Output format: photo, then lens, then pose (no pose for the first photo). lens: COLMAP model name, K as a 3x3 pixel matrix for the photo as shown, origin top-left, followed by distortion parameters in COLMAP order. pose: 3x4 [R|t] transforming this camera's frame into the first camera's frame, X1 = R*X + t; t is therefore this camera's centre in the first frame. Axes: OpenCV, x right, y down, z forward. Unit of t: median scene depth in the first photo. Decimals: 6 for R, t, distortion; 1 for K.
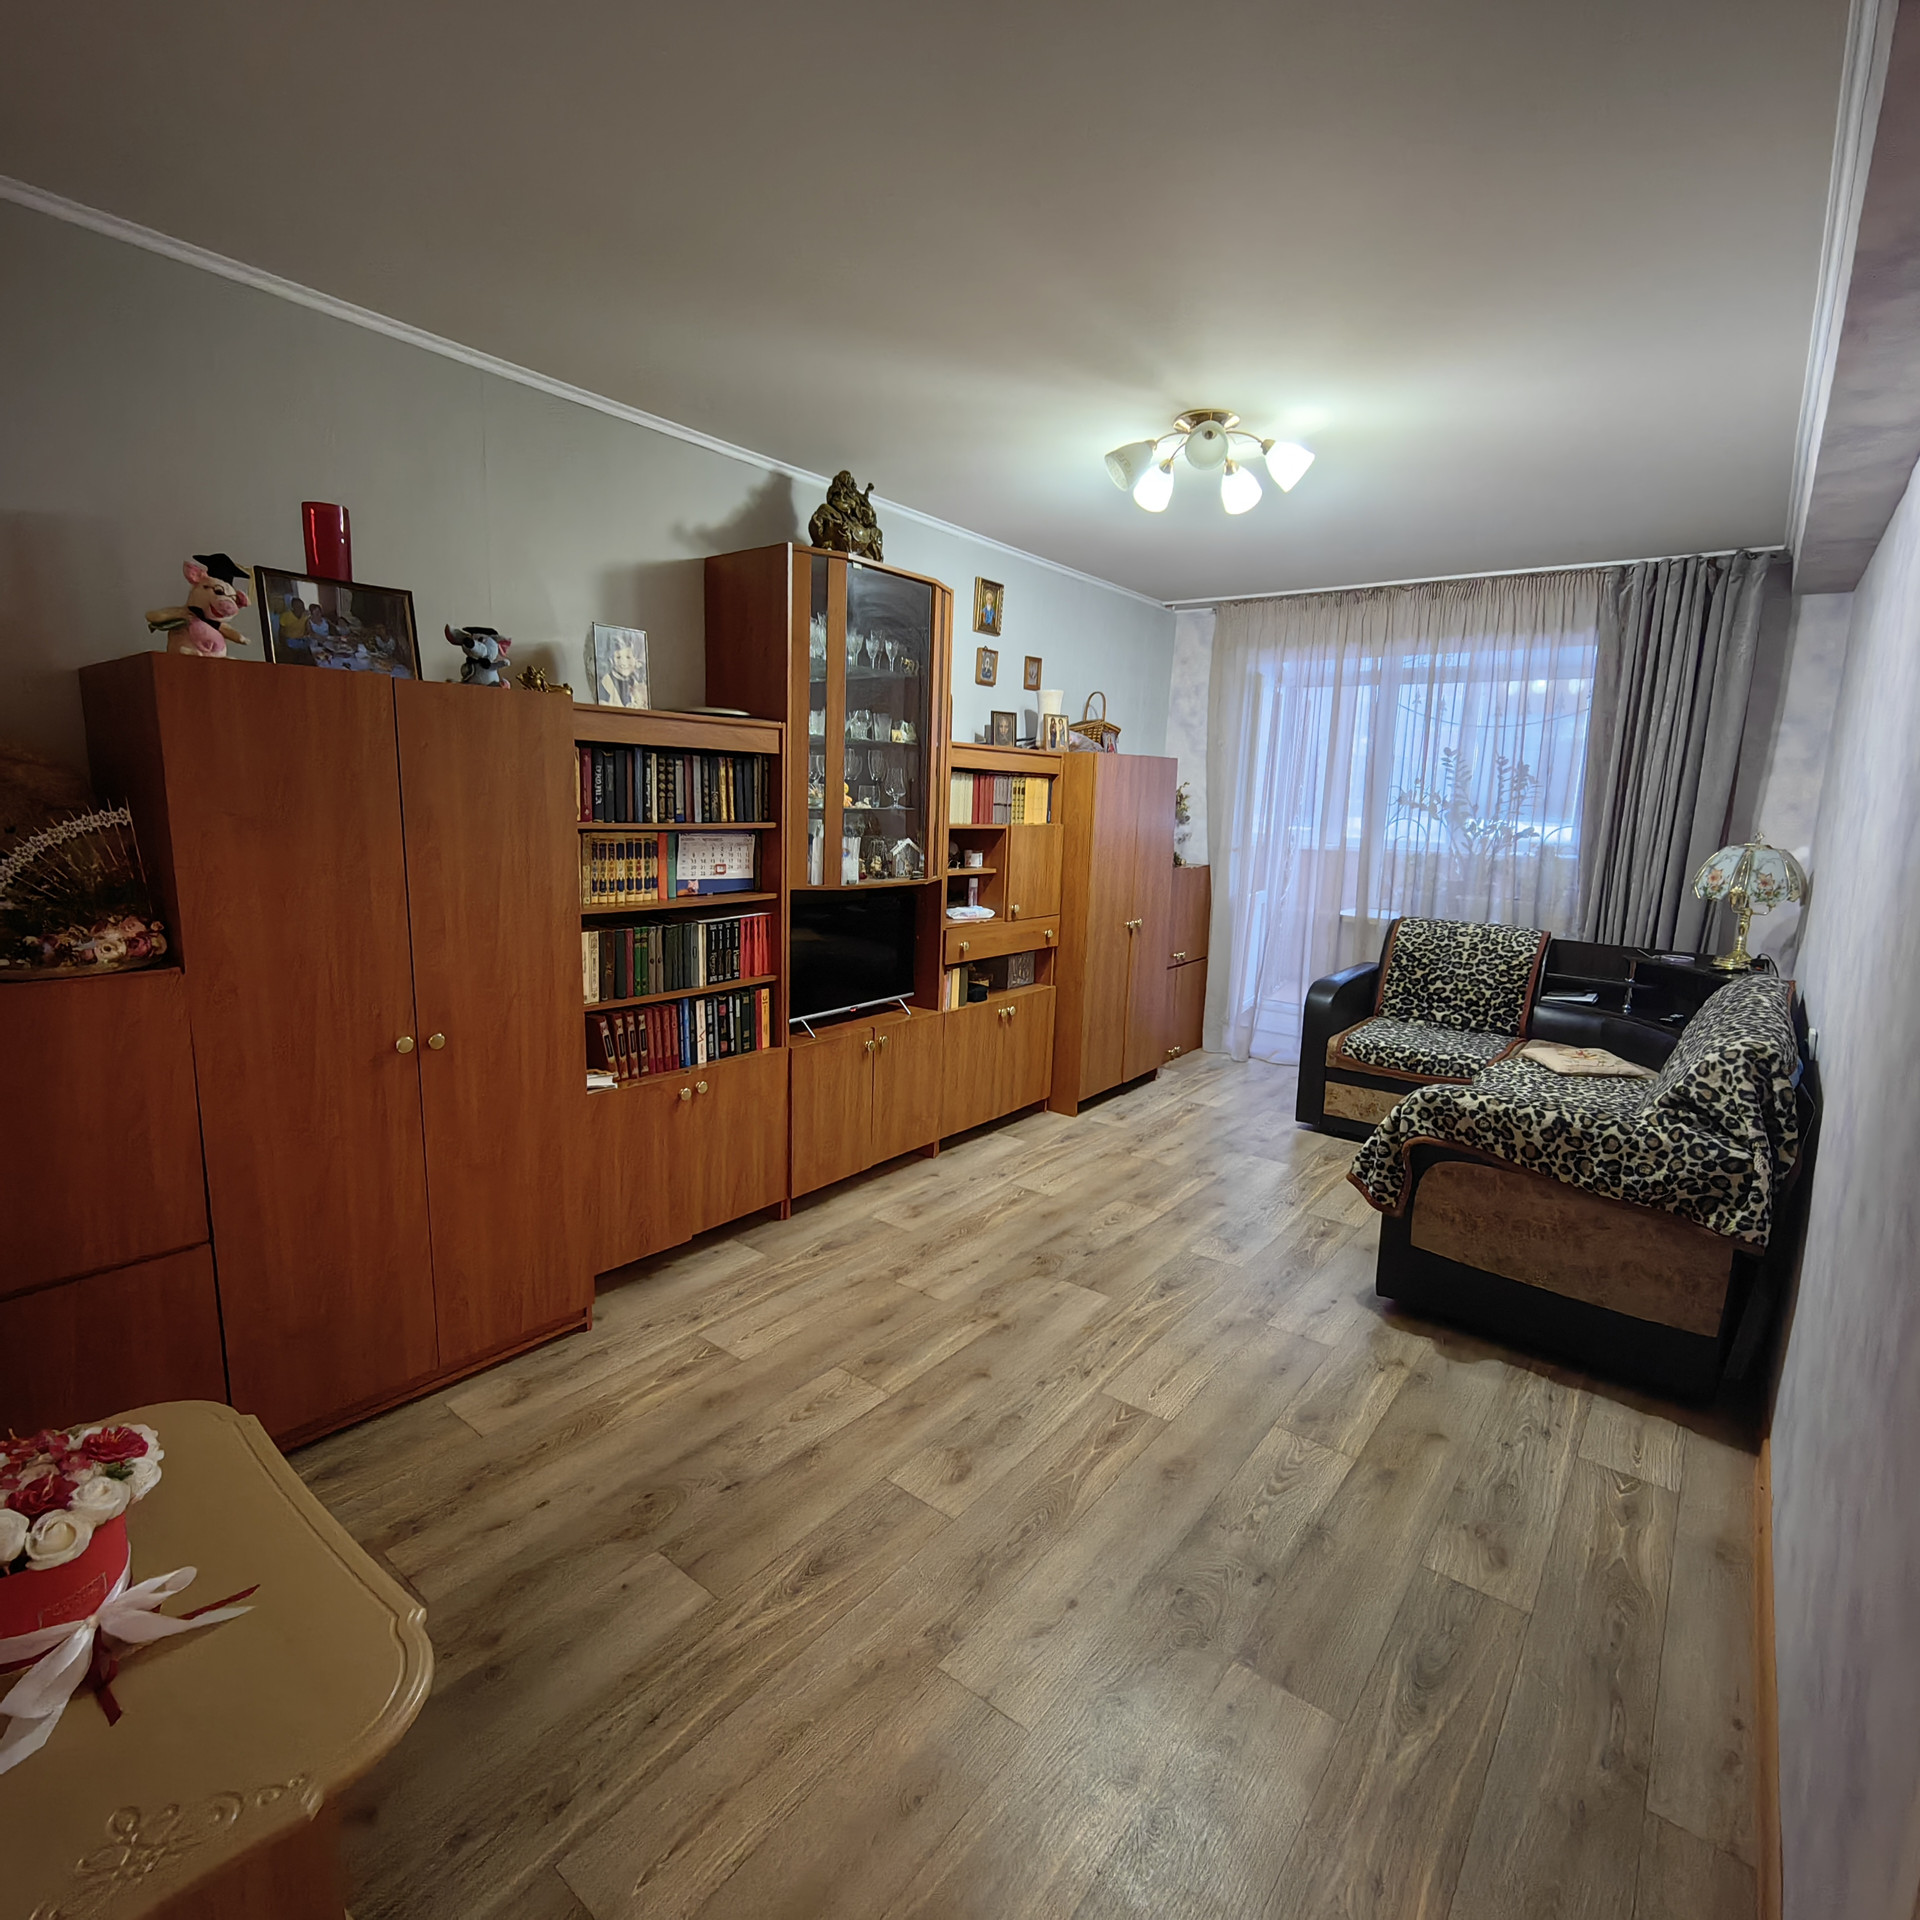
lens RADIAL K [[1001.6, 0, 961.7], [0, 1001.6, 962.9], [0, 0, 1]] dist [-0.007542, 0.005202]
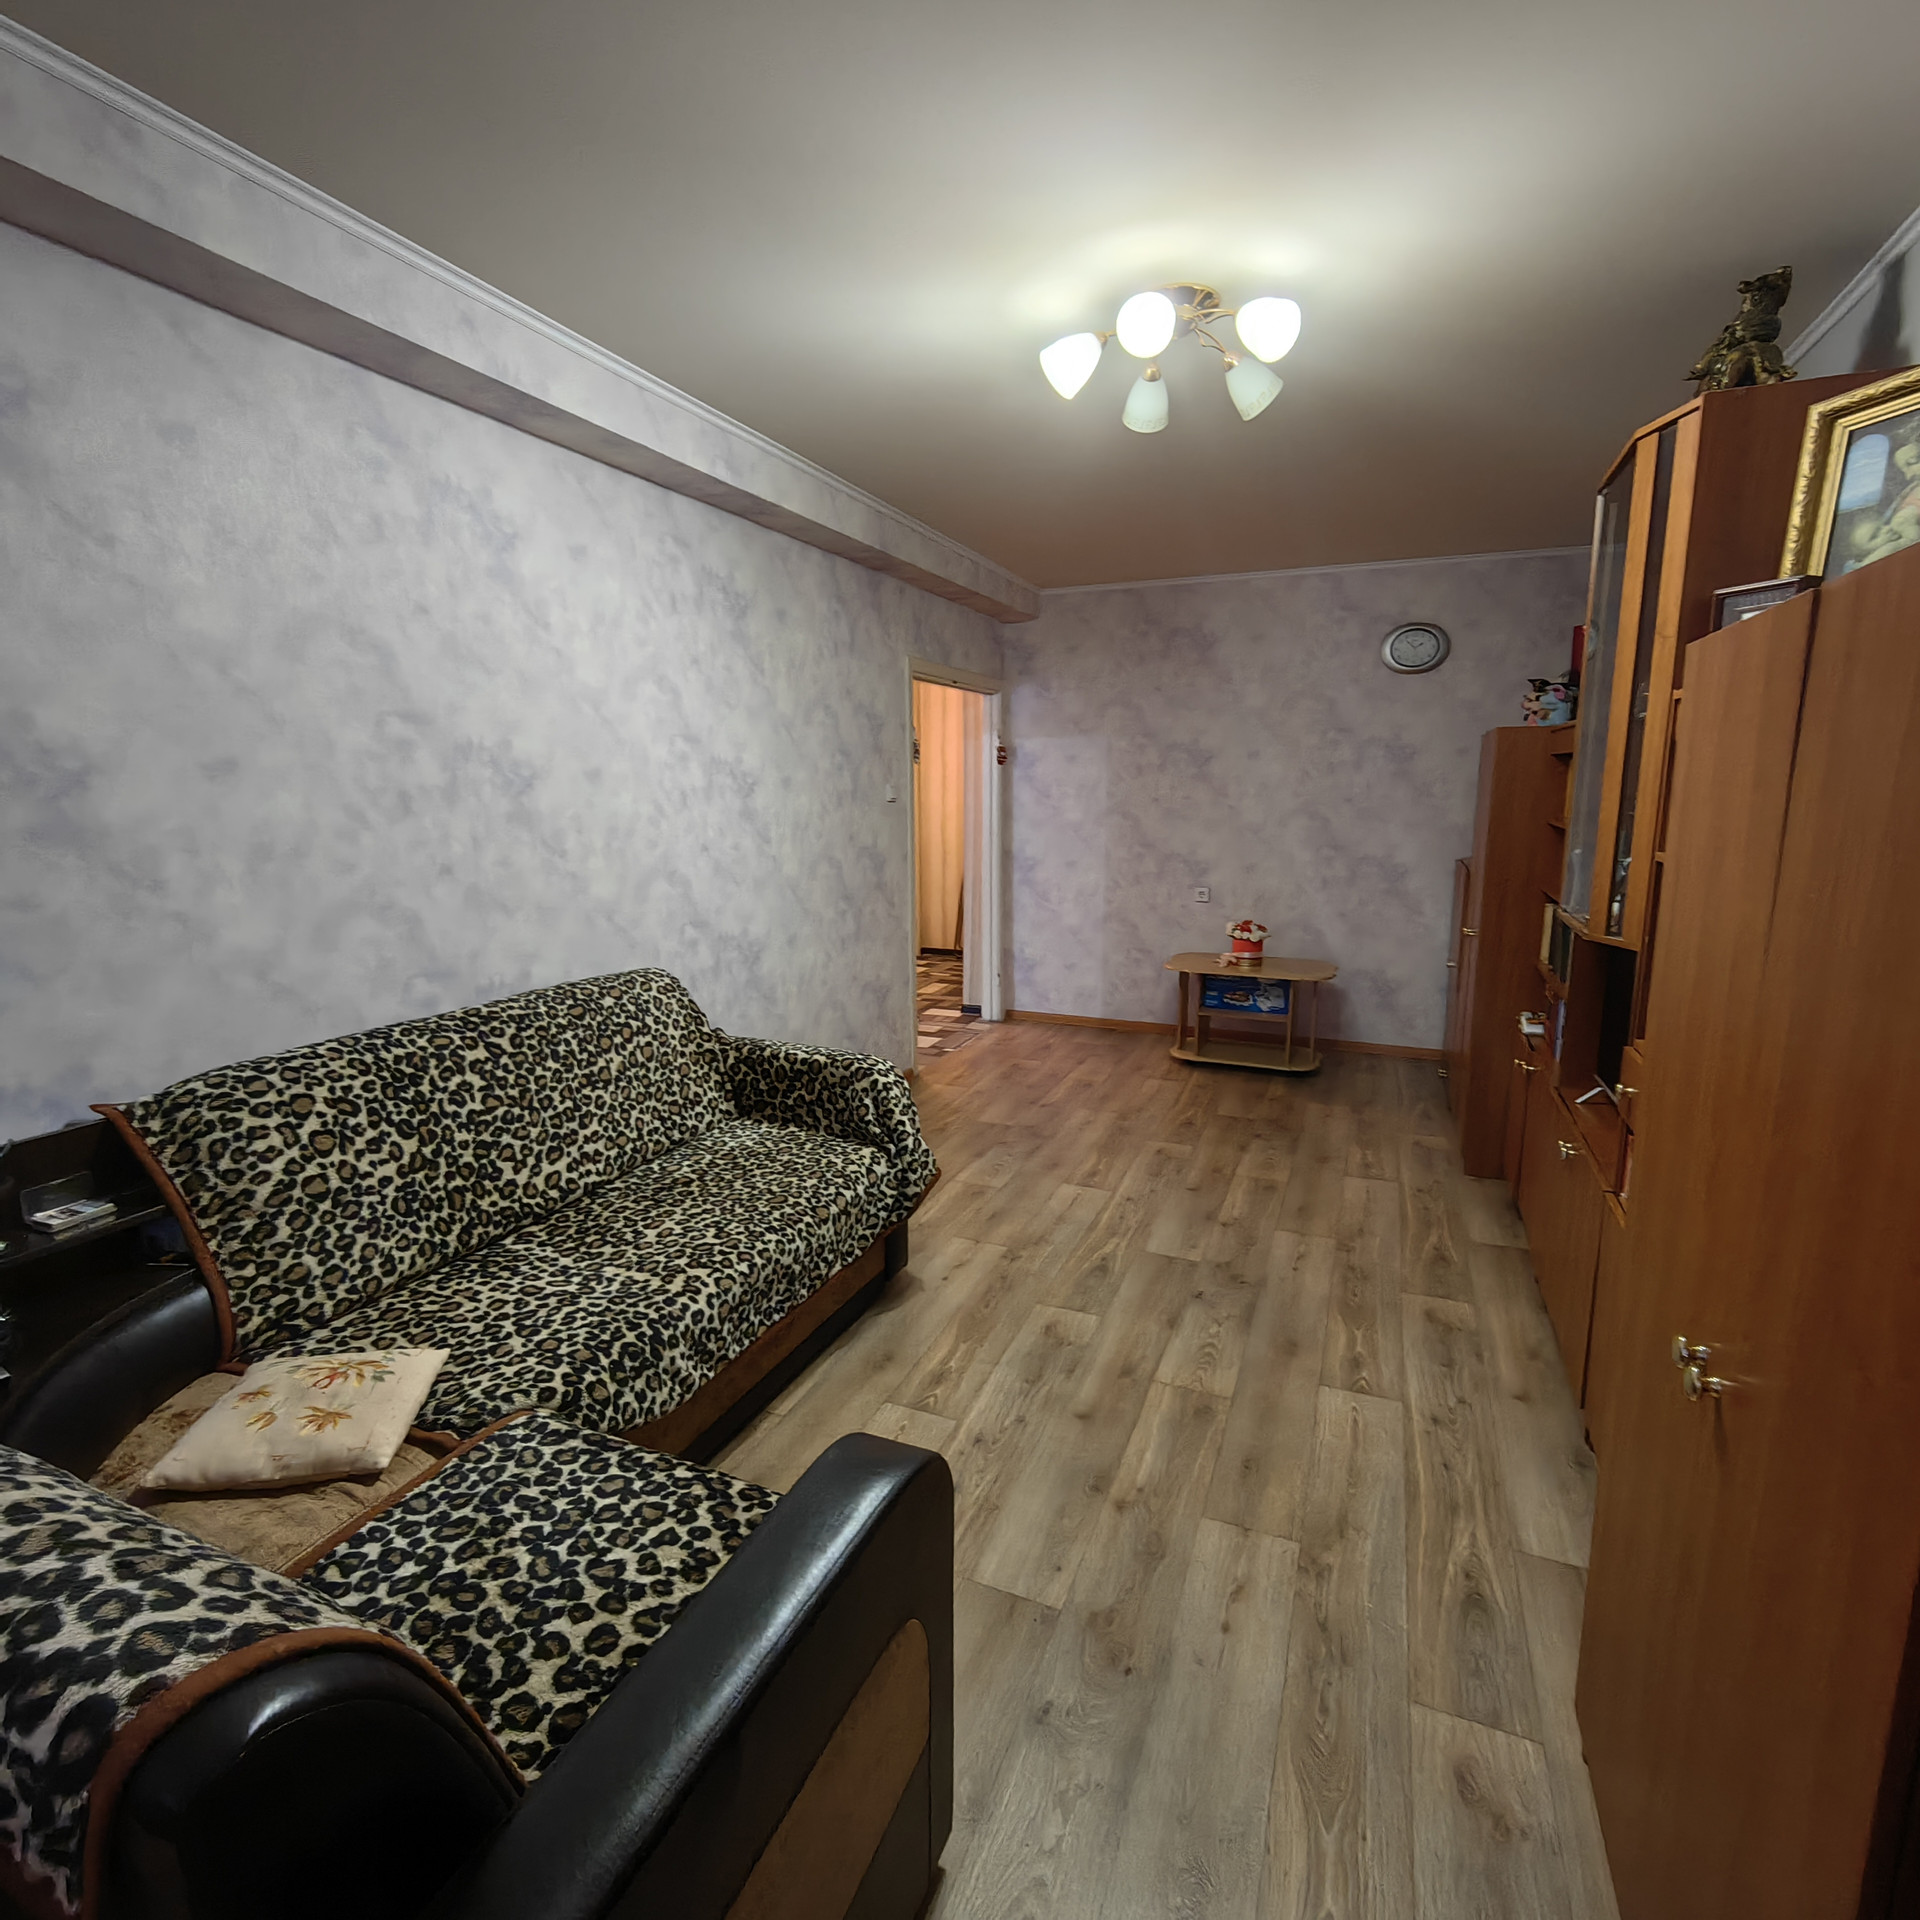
lens RADIAL K [[1001.6, 0, 960.0], [0, 1001.6, 959.1], [0, 0, 1]] dist [-0.007542, 0.005202]
pose [[-0.963705, 0.016453, -0.266463, 0.619884], [-0.073136, 0.943646, 0.322774, -0.292756], [0.256757, 0.330547, -0.908193, 1.811494]]
